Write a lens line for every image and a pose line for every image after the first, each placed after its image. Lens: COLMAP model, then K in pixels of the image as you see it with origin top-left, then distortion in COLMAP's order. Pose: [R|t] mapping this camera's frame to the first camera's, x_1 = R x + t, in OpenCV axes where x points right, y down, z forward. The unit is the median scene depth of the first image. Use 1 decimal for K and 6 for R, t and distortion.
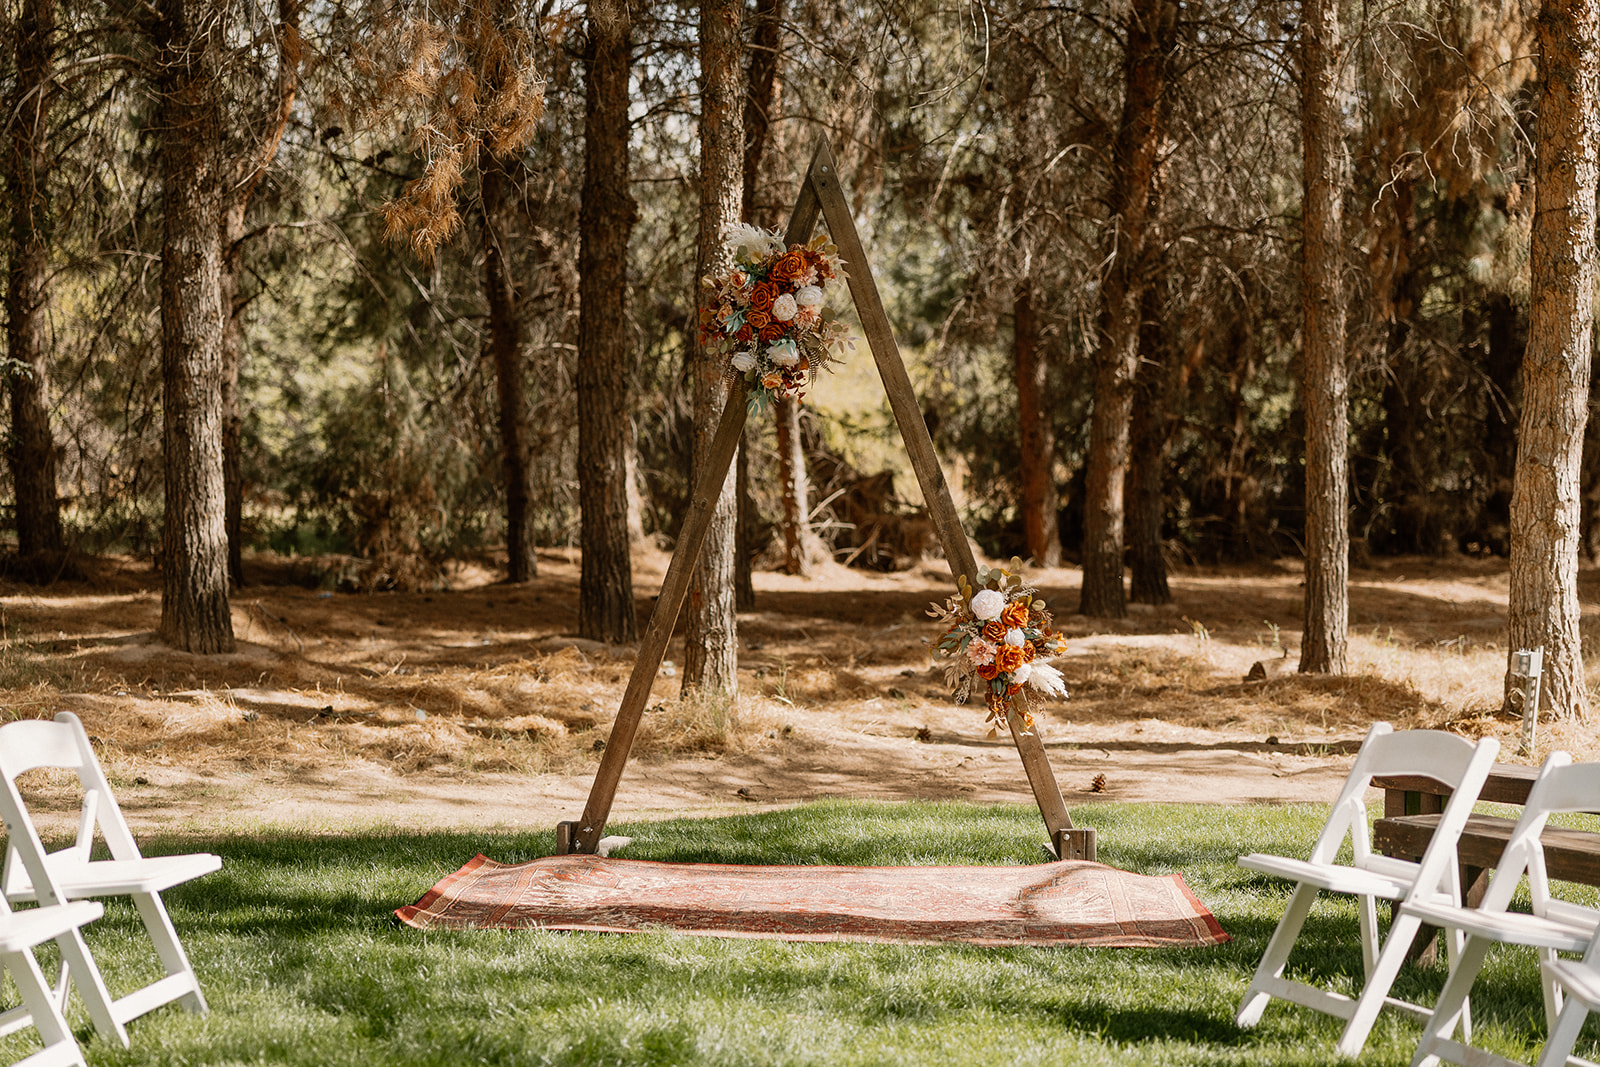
lens RADIAL K [[2620.2, 0, 798.9], [0, 2620.2, 533.4], [0, 0, 1]] dist [0.154986, 0.000000]
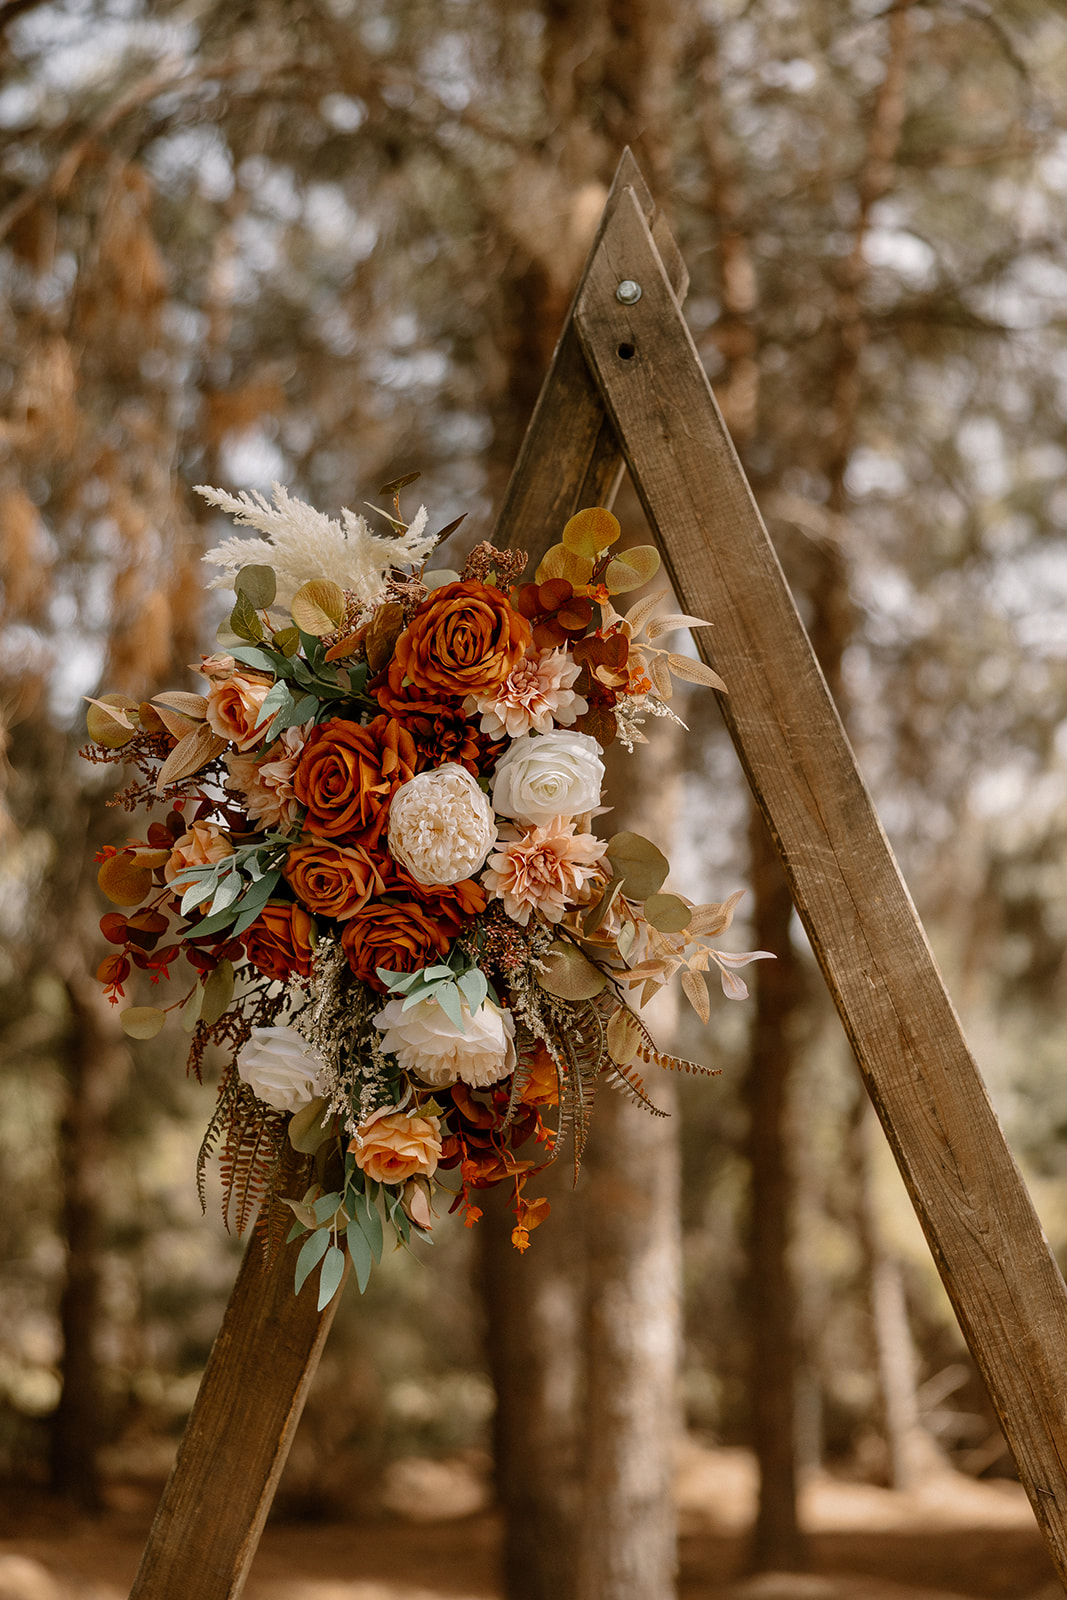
lens RADIAL K [[2620.2, 0, 534.2], [0, 2620.2, 796.9], [0, 0, 1]] dist [0.154986, 0.000000]
pose [[0.989112, -0.023058, -0.145345, 0.036100], [-0.009251, 0.975953, -0.217784, -0.038536], [0.146872, 0.216757, 0.965114, 0.777571]]
